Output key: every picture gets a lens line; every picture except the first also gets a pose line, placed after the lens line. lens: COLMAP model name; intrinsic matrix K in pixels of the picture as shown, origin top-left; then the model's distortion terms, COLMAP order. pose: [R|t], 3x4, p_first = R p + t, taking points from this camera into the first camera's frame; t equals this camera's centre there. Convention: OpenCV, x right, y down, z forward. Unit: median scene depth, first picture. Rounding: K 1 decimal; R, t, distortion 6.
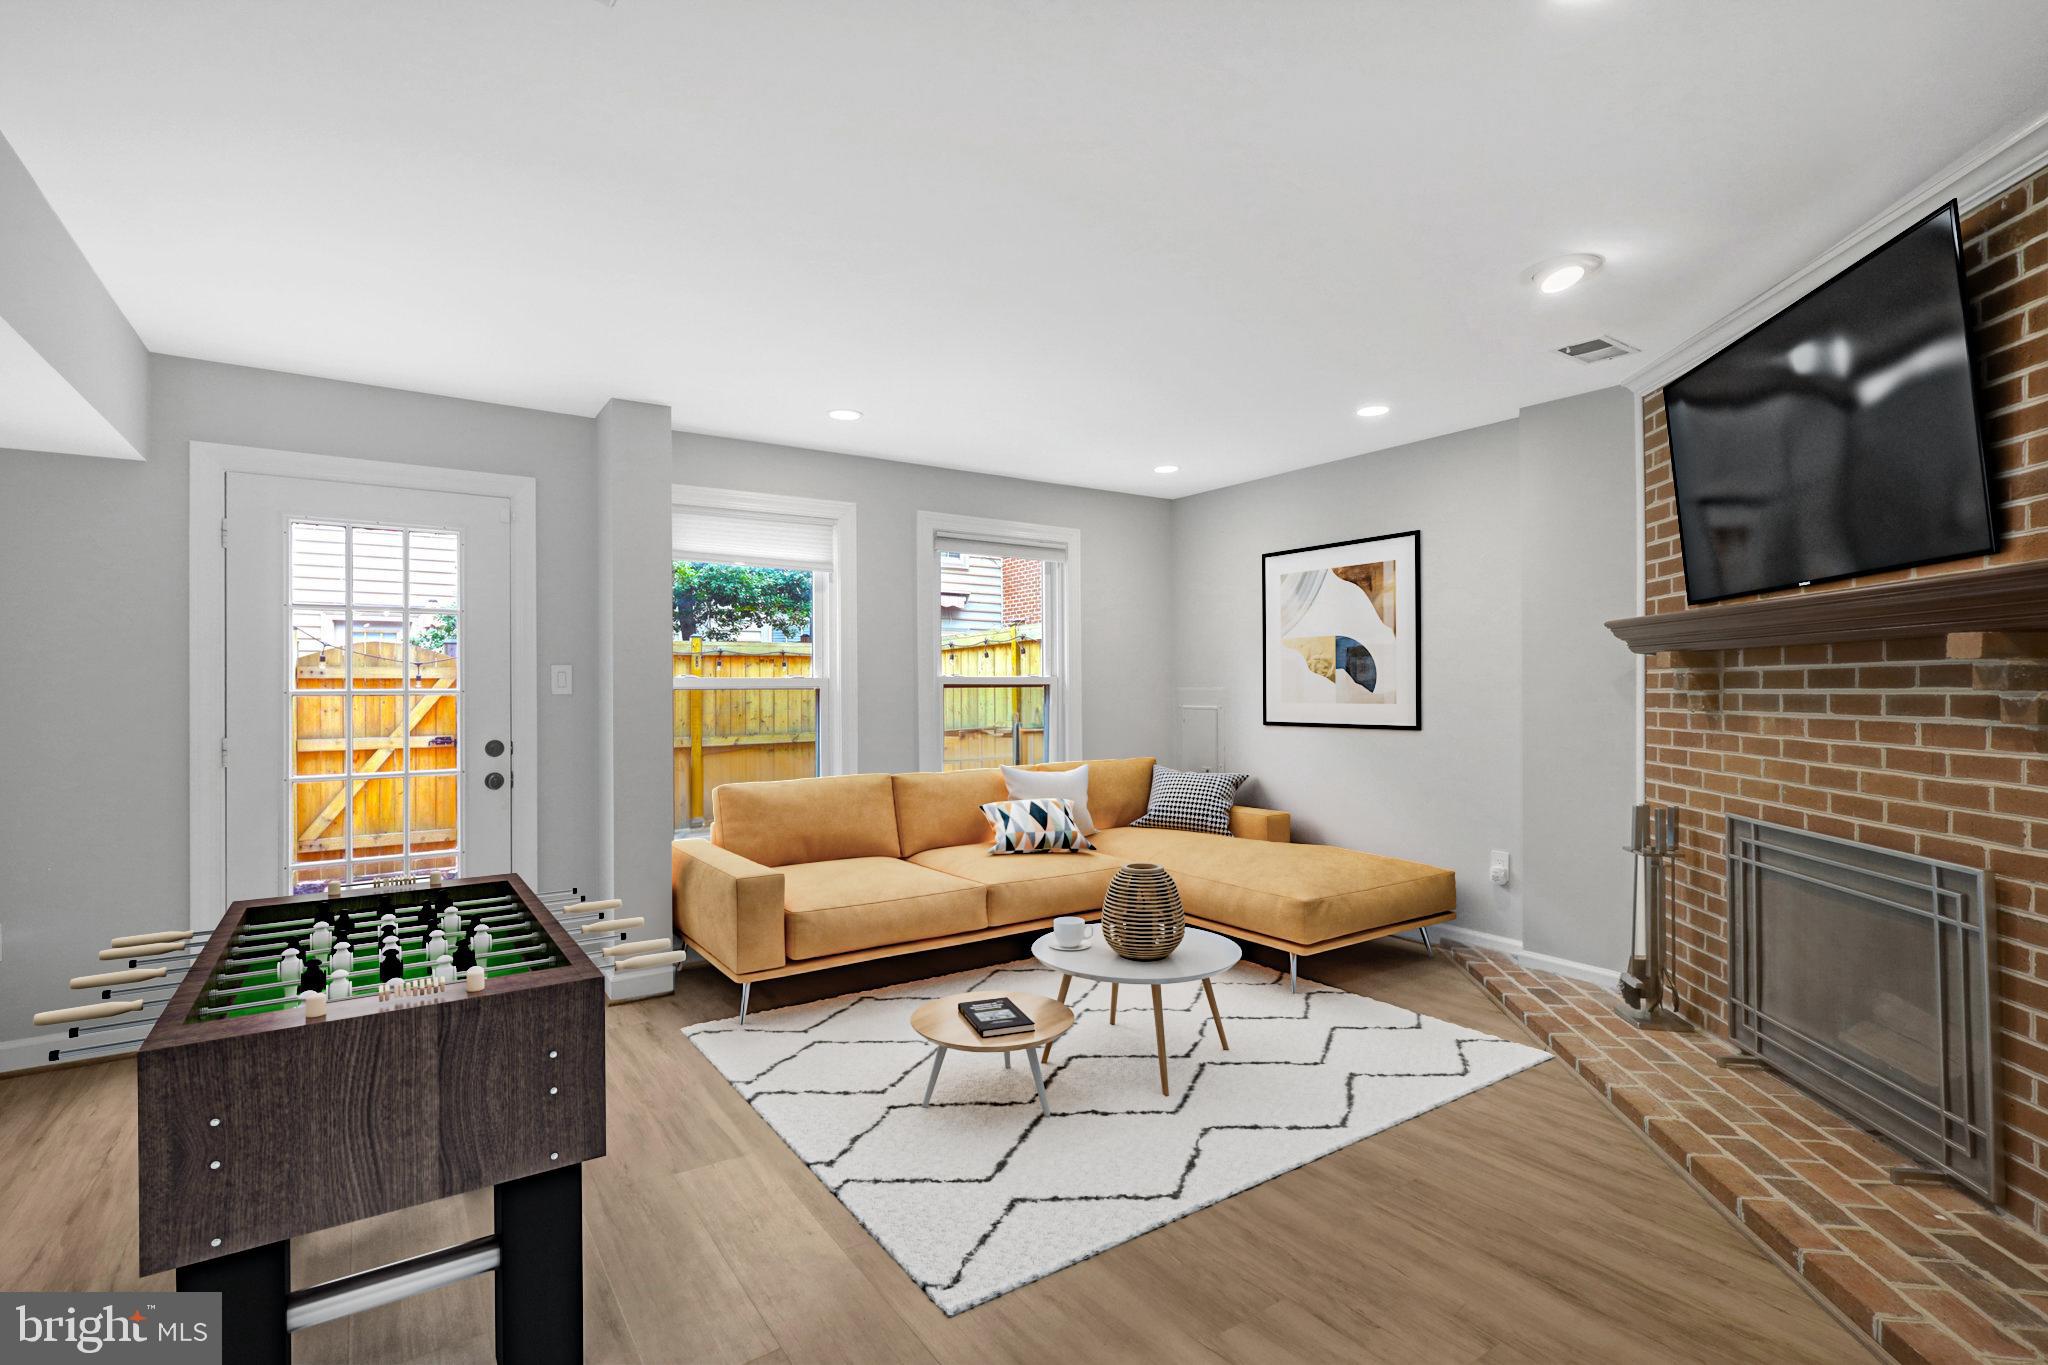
lens RADIAL K [[944.3, 0, 1031.8], [0, 944.3, 683.4], [0, 0, 1]] dist [-0.006053, 0.003019]
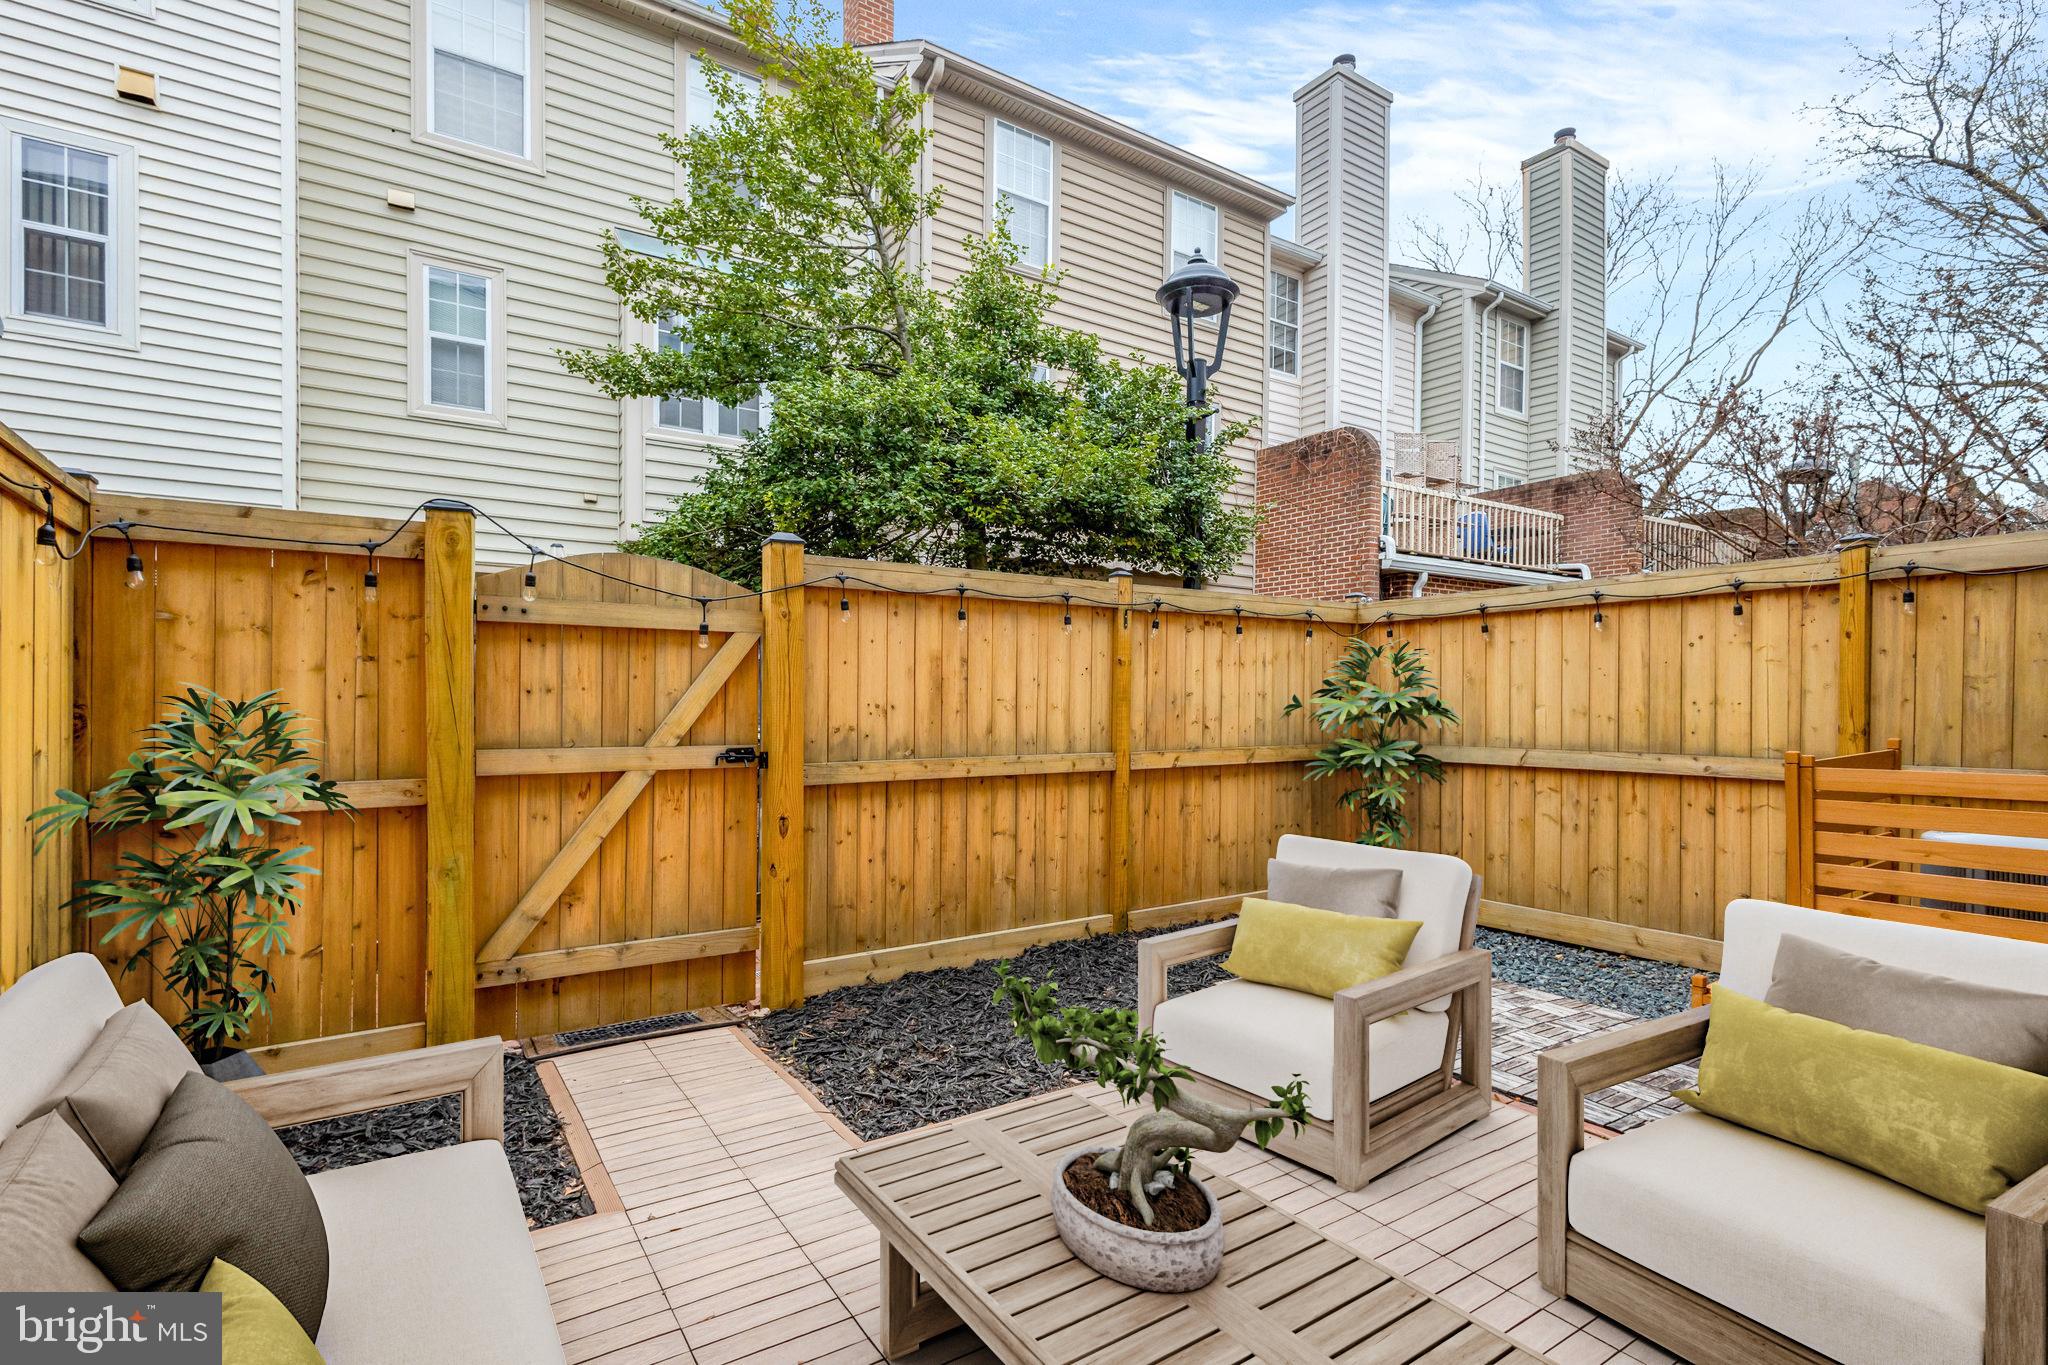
lens RADIAL K [[944.3, 0, 1024.9], [0, 944.3, 703.5], [0, 0, 1]] dist [-0.006053, 0.003019]
pose [[0.999844, 0.017168, -0.004140, -0.573365], [-0.017110, 0.999763, 0.013486, 0.028599], [0.004370, -0.013413, 0.999900, 0.602211]]
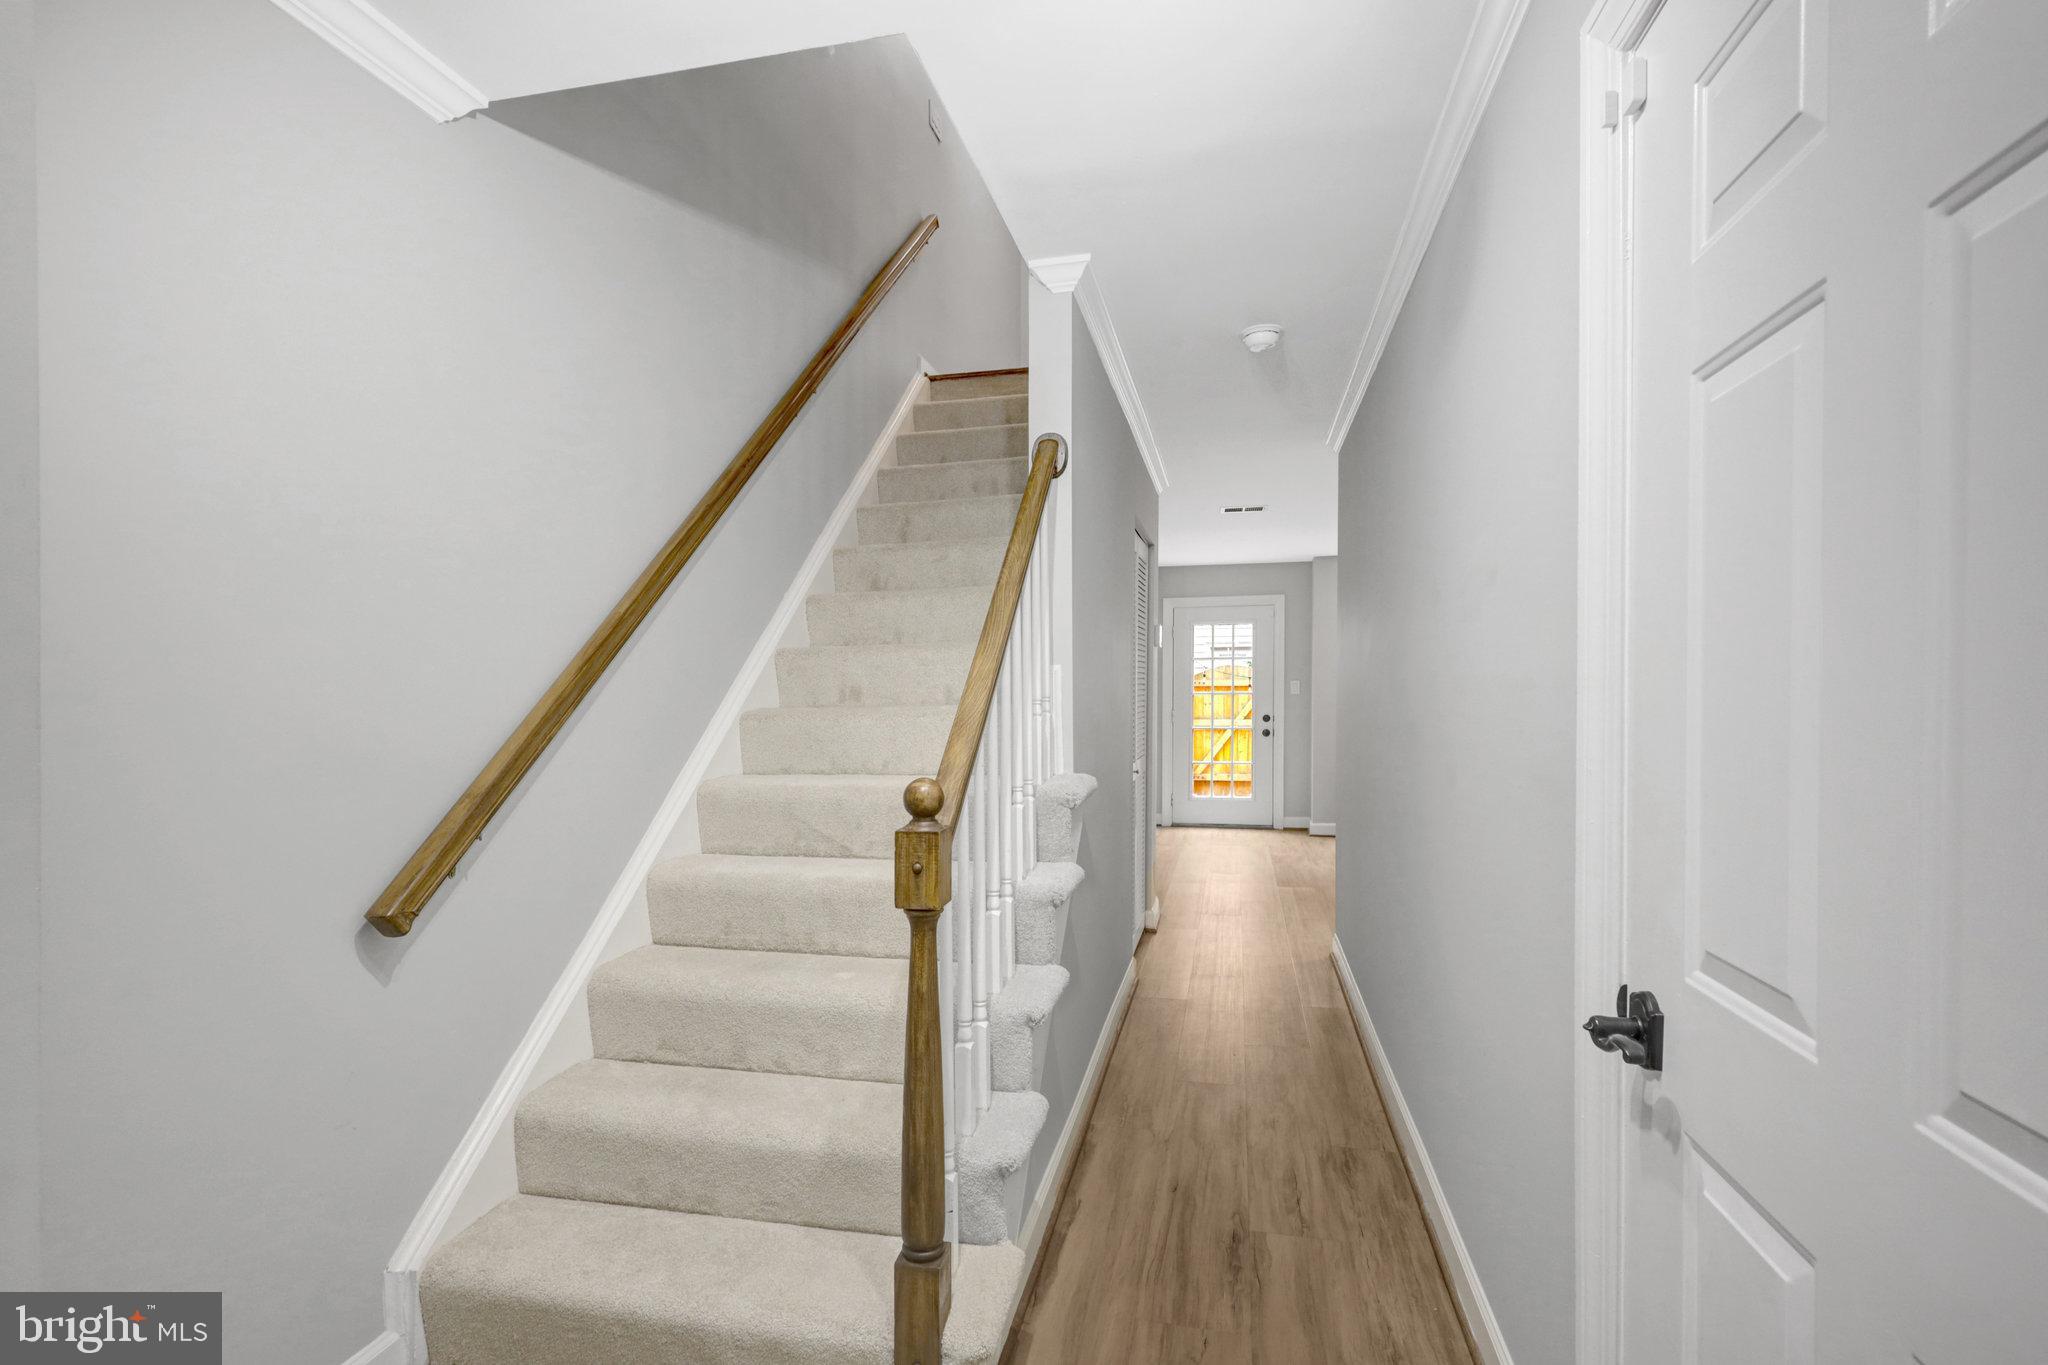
lens RADIAL K [[944.3, 0, 1030.3], [0, 944.3, 692.2], [0, 0, 1]] dist [-0.006053, 0.003019]
pose [[0.680852, -0.000695, -0.732421, 0.413379], [0.005444, 0.999977, 0.004112, -0.003642], [0.732401, -0.006787, 0.680840, -0.562706]]
